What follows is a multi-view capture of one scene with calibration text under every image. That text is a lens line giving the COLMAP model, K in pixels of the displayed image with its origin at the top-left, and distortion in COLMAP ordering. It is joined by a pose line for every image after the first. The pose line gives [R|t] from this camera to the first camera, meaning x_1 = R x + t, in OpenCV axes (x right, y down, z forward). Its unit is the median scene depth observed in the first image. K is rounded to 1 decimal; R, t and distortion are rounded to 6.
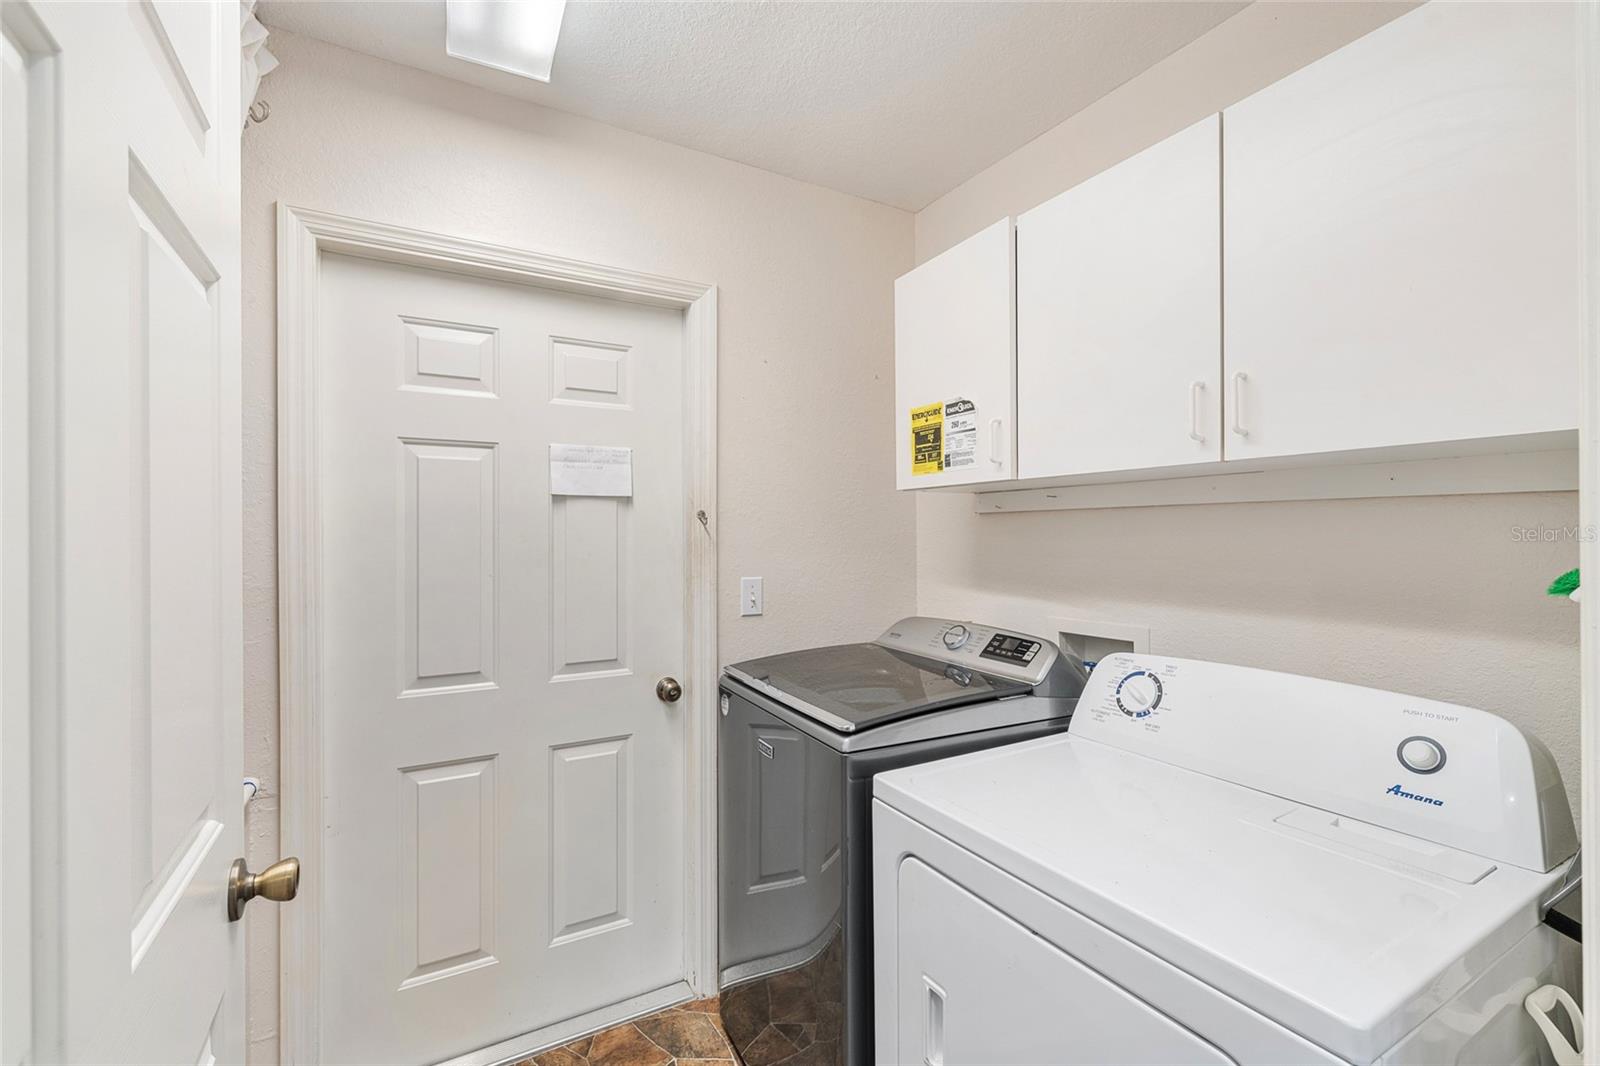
lens RADIAL K [[696.7, 0, 803.7], [0, 696.7, 521.8], [0, 0, 1]] dist [0.002489, -0.000672]
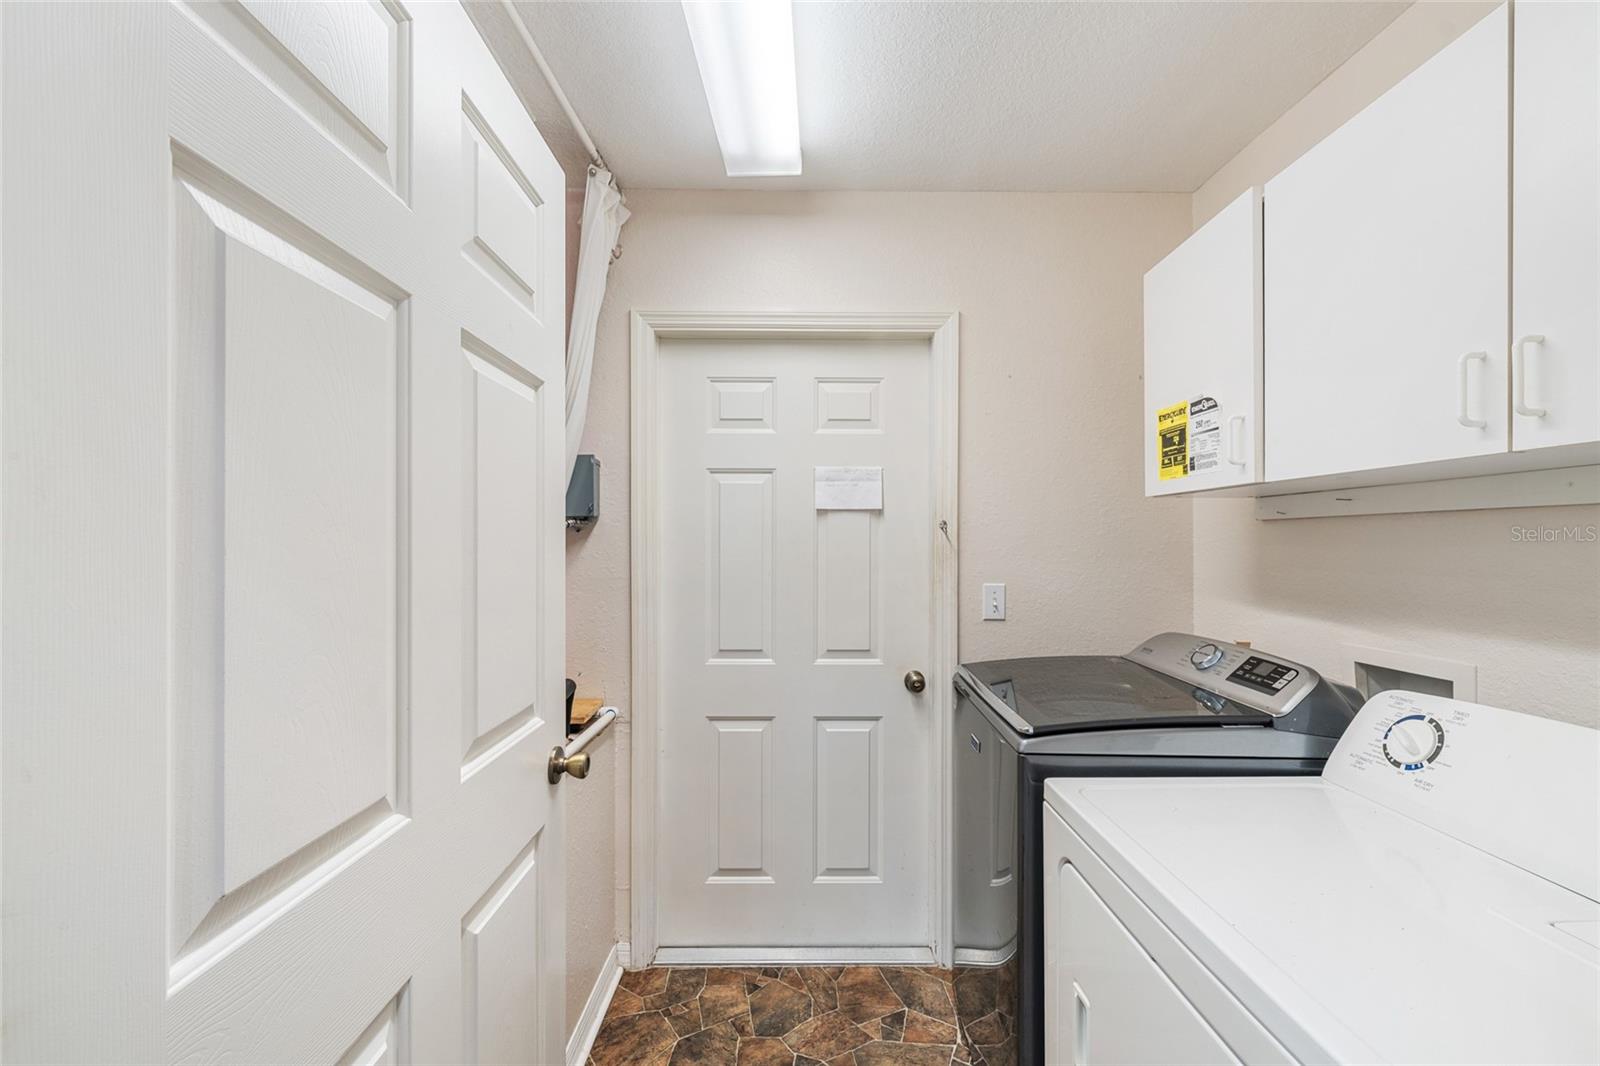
lens RADIAL K [[667.9, 0, 804.0], [0, 667.9, 527.1], [0, 0, 1]] dist [0.001801, -0.001234]
pose [[0.871251, -0.005731, -0.490804, 0.200157], [0.003874, 0.999981, -0.004800, -0.002154], [0.490823, 0.002280, 0.871257, -0.021533]]
